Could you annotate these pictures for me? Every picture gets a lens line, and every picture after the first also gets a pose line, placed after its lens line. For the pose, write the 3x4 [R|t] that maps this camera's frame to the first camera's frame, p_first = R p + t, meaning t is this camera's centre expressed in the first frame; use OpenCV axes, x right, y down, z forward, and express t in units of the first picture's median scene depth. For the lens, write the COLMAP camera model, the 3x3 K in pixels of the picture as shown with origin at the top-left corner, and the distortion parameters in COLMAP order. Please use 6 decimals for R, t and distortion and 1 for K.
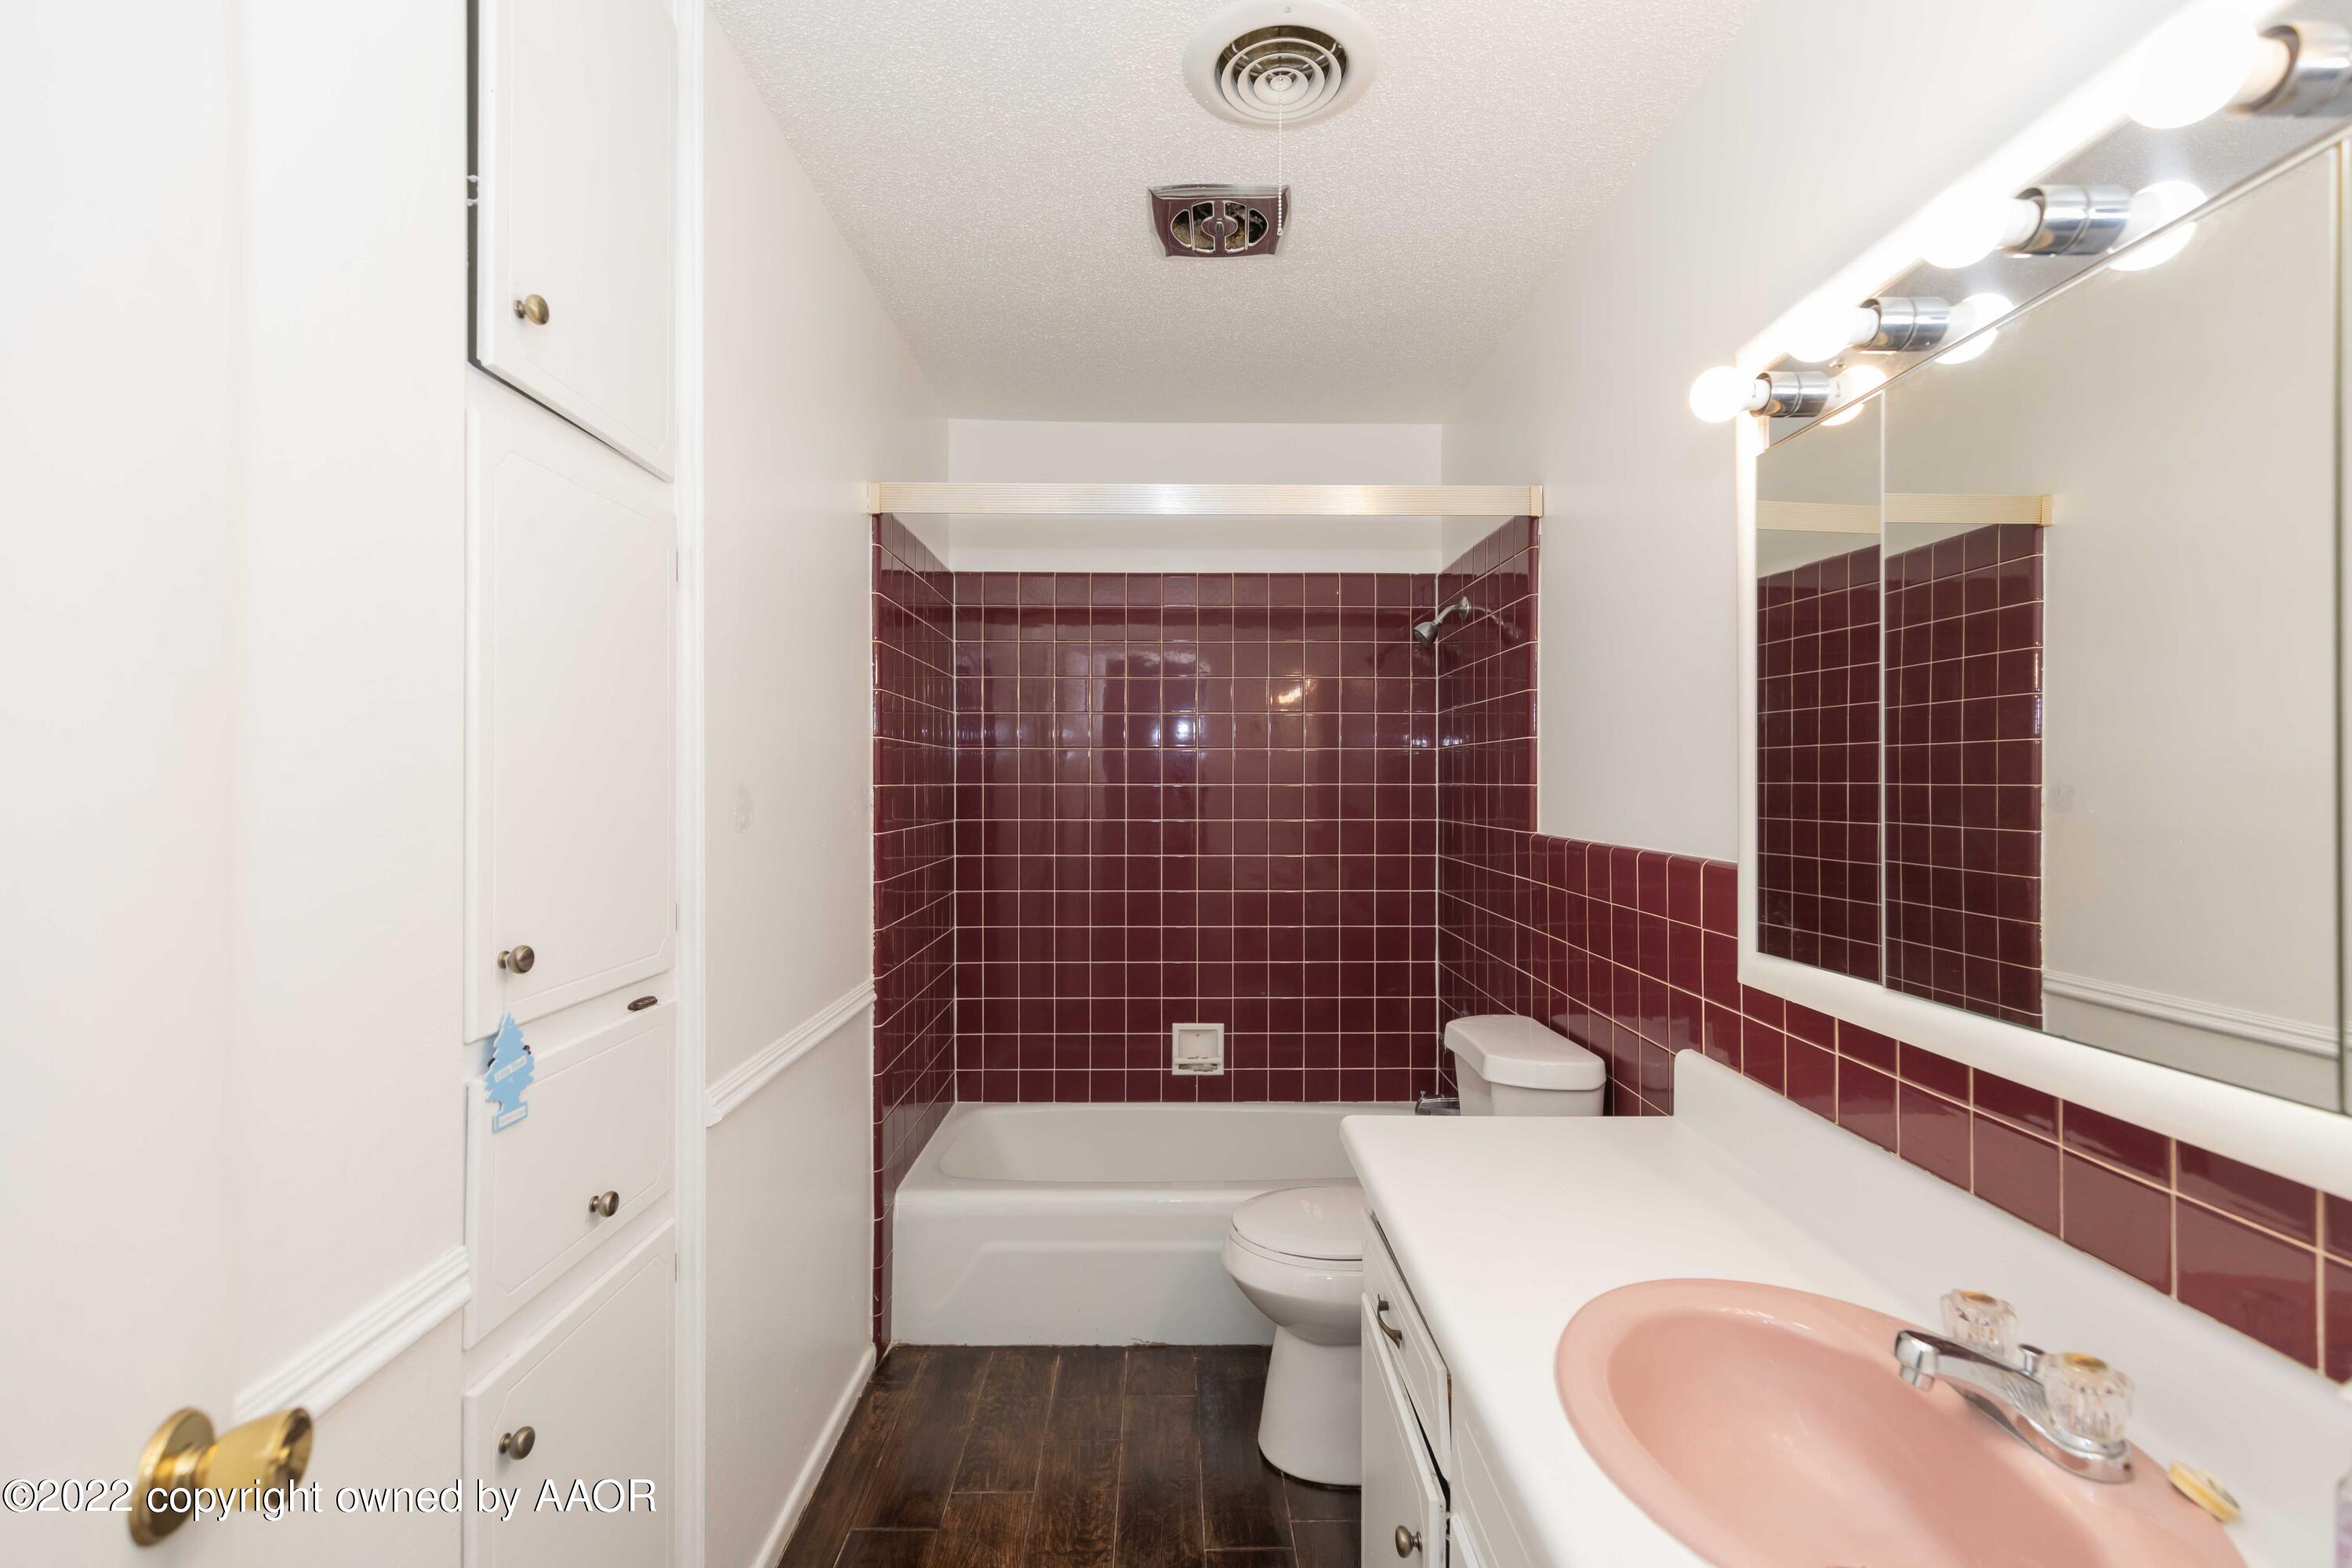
lens RADIAL K [[1043.6, 0, 1196.1], [0, 1043.6, 785.7], [0, 0, 1]] dist [0.011248, -0.006262]
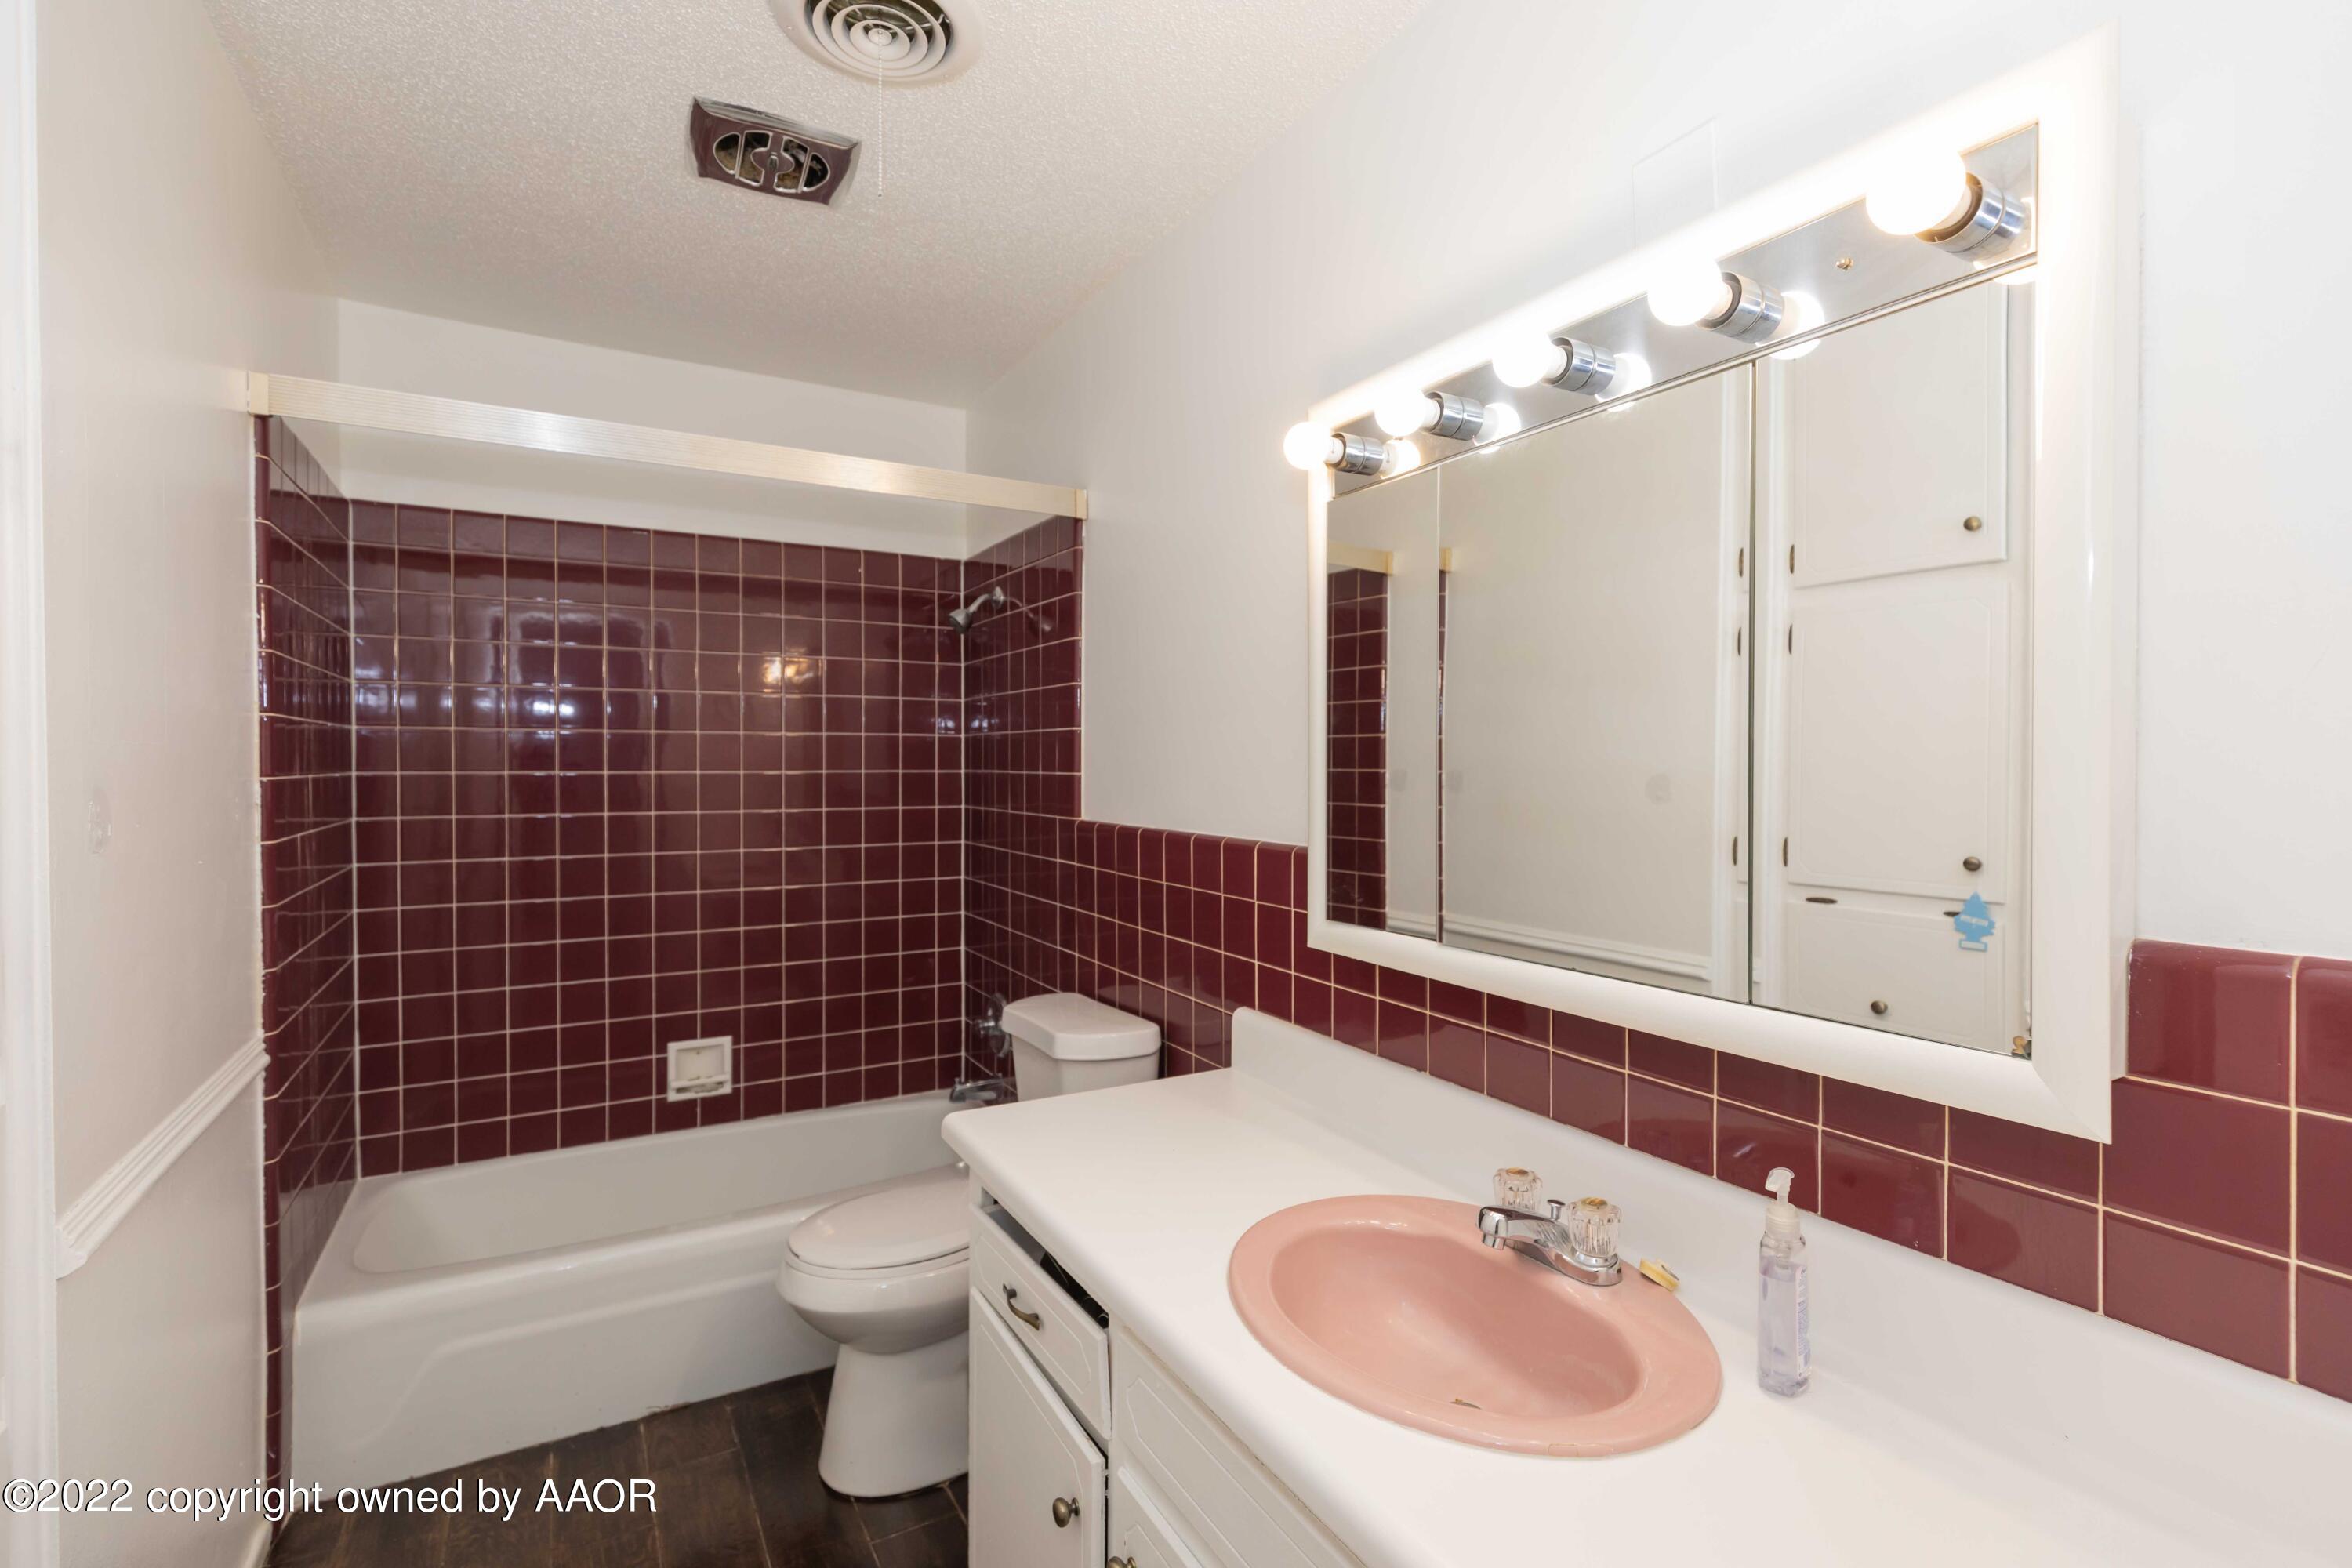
lens RADIAL K [[1061.4, 0, 1165.5], [0, 1061.4, 777.8], [0, 0, 1]] dist [0.004047, -0.000782]
pose [[0.875005, -0.007676, 0.484054, -0.117485], [0.001014, 0.999901, 0.014023, -0.011254], [-0.484114, -0.011779, 0.874926, 0.020190]]
